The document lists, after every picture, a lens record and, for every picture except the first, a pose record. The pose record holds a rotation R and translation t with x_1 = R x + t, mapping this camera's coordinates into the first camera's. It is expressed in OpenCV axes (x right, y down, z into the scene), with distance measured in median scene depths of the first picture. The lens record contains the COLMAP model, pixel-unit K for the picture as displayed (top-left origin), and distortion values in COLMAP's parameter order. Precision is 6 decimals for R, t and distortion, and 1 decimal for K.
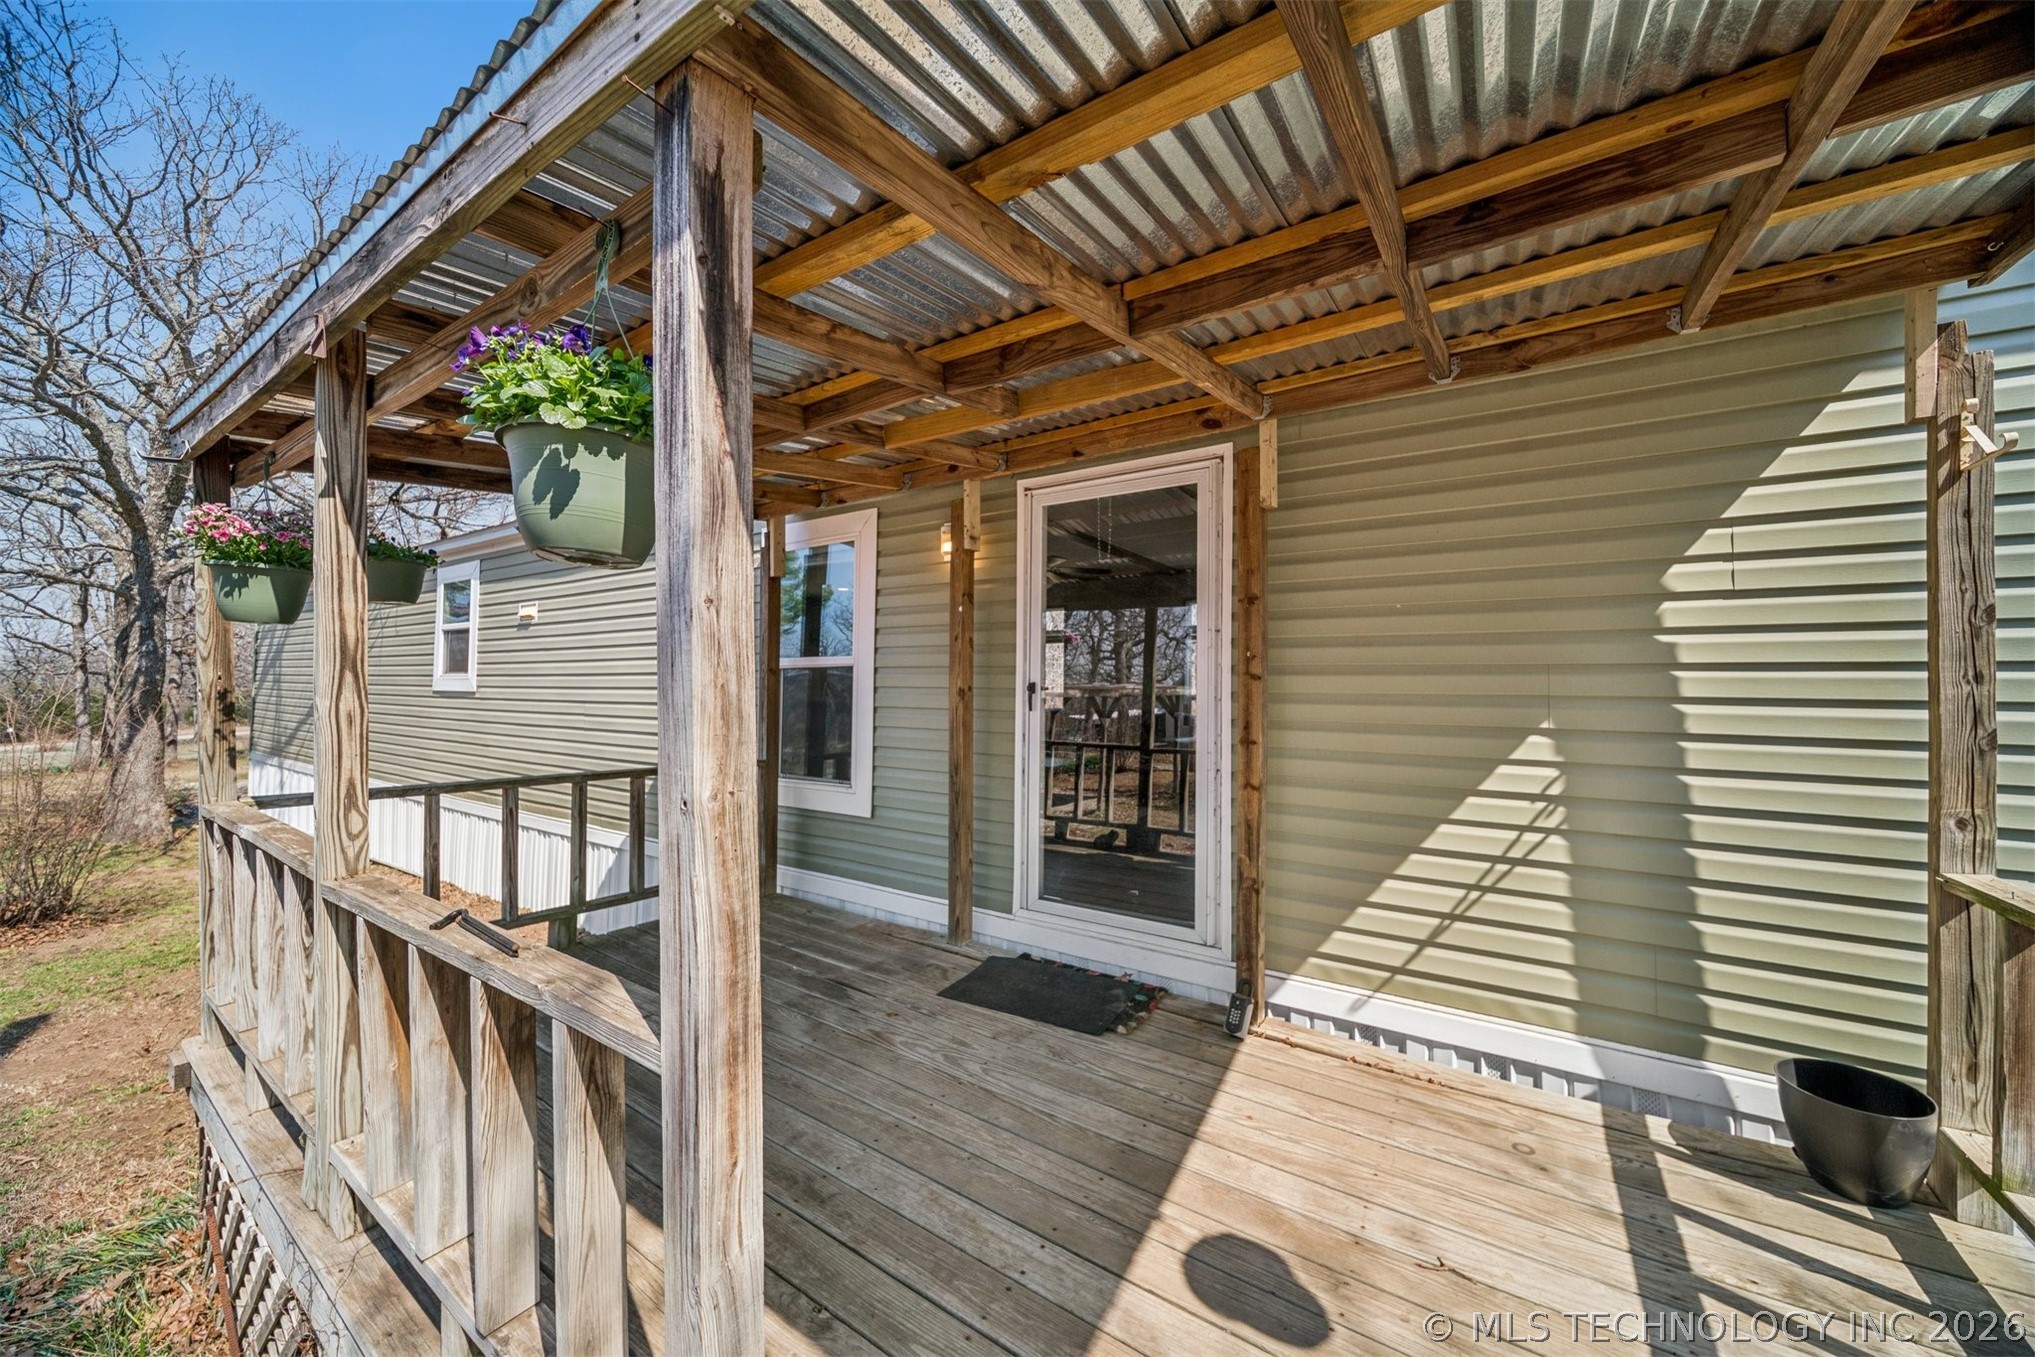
lens RADIAL K [[726.6, 0, 1034.5], [0, 726.6, 688.3], [0, 0, 1]] dist [-0.001819, -0.001214]
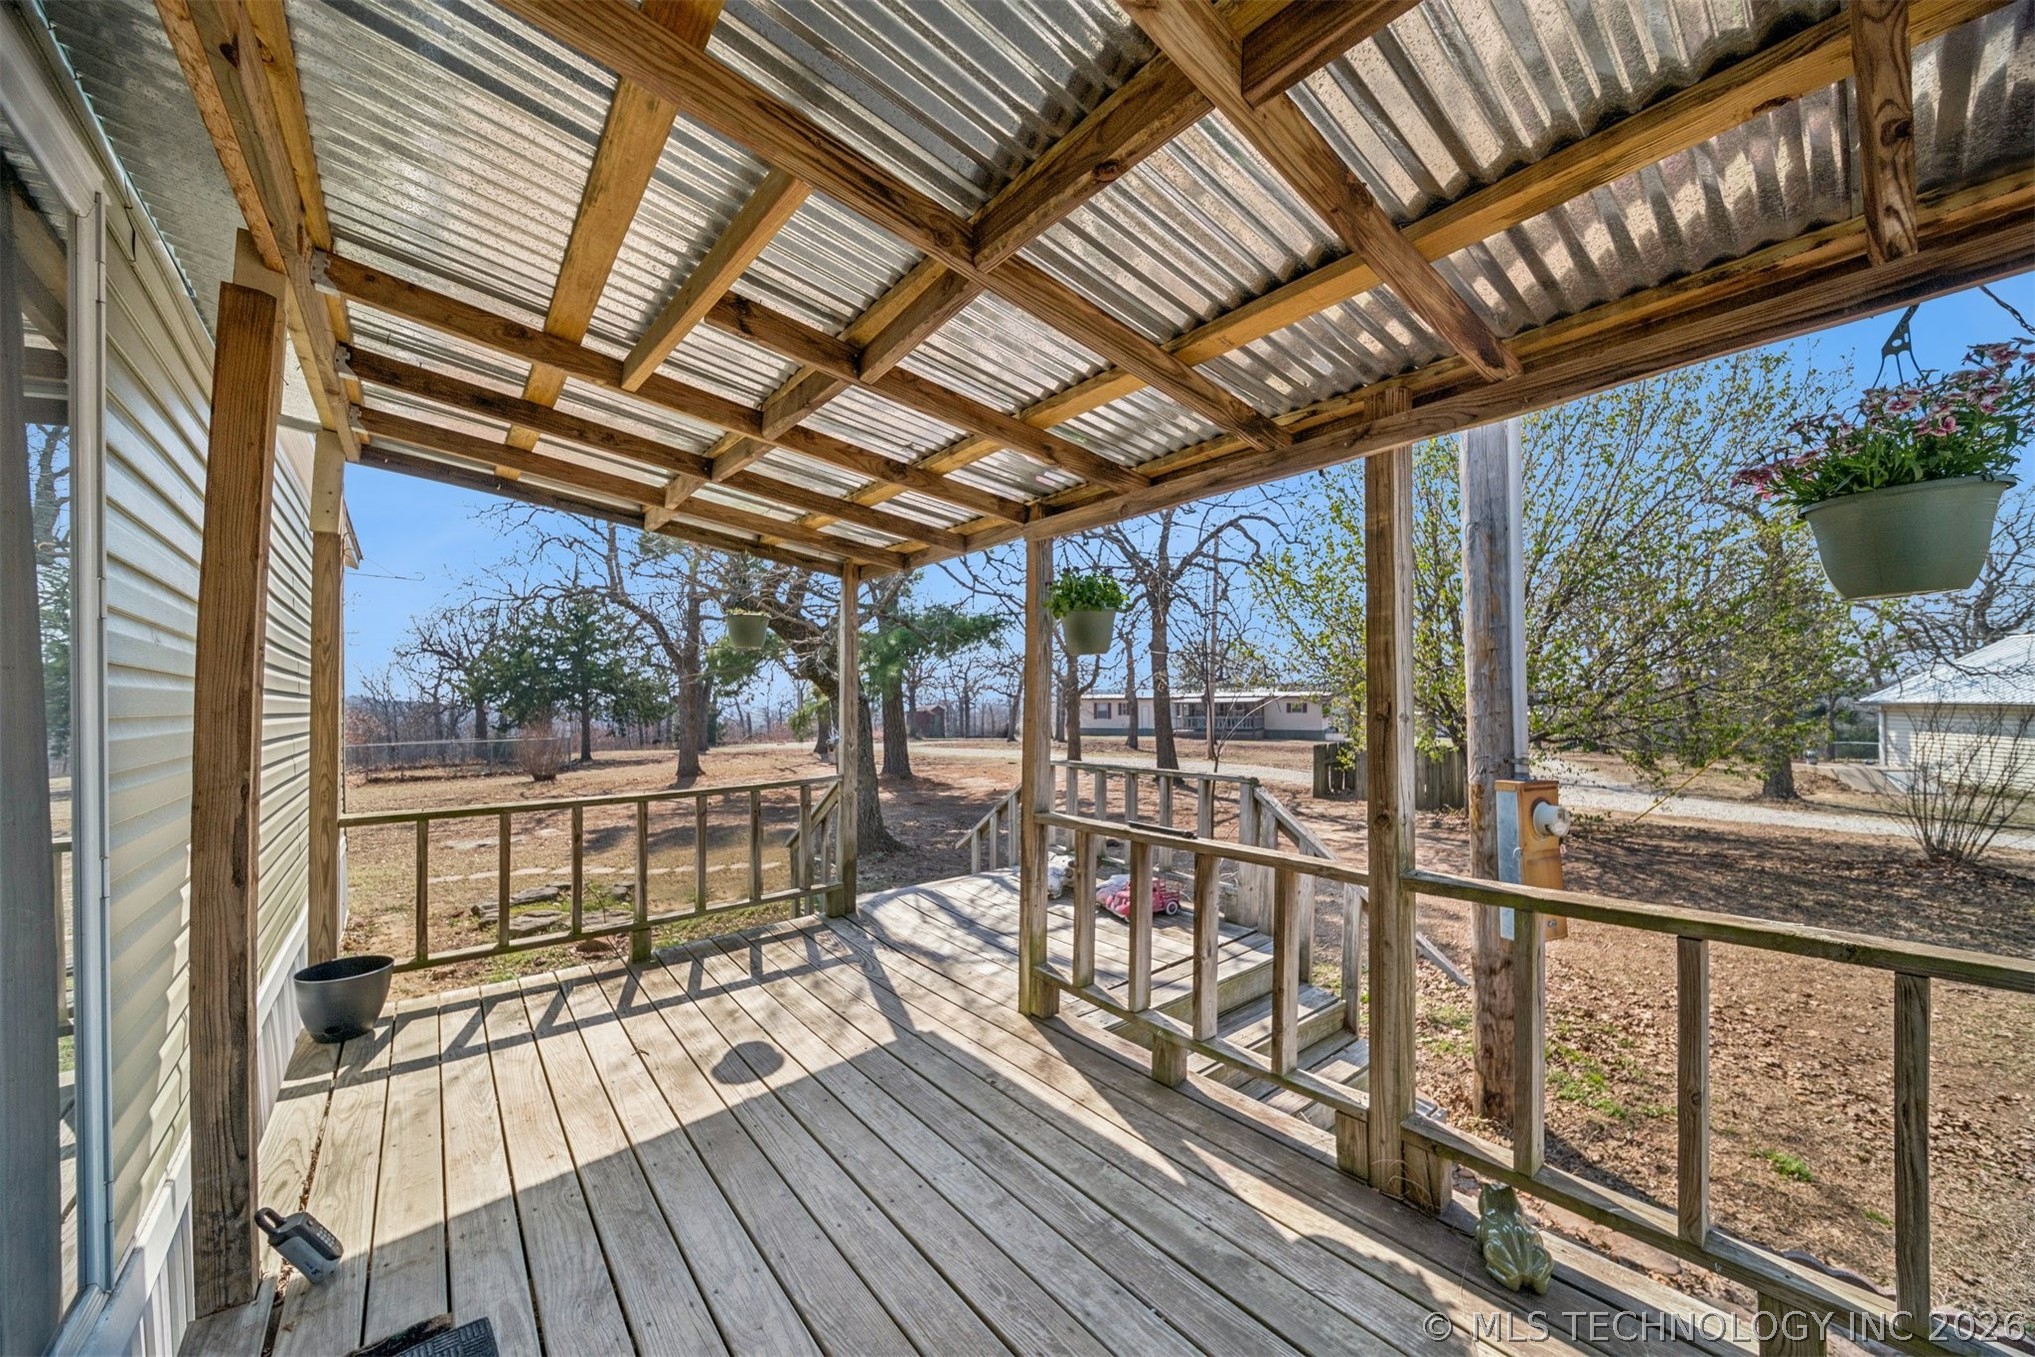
lens RADIAL K [[726.6, 0, 1034.5], [0, 726.6, 688.3], [0, 0, 1]] dist [-0.001819, -0.001214]
pose [[-0.960917, 0.000502, 0.276836, -0.709106], [-0.004516, 0.999837, -0.017487, -0.013843], [-0.276800, -0.018053, -0.960758, 2.180404]]
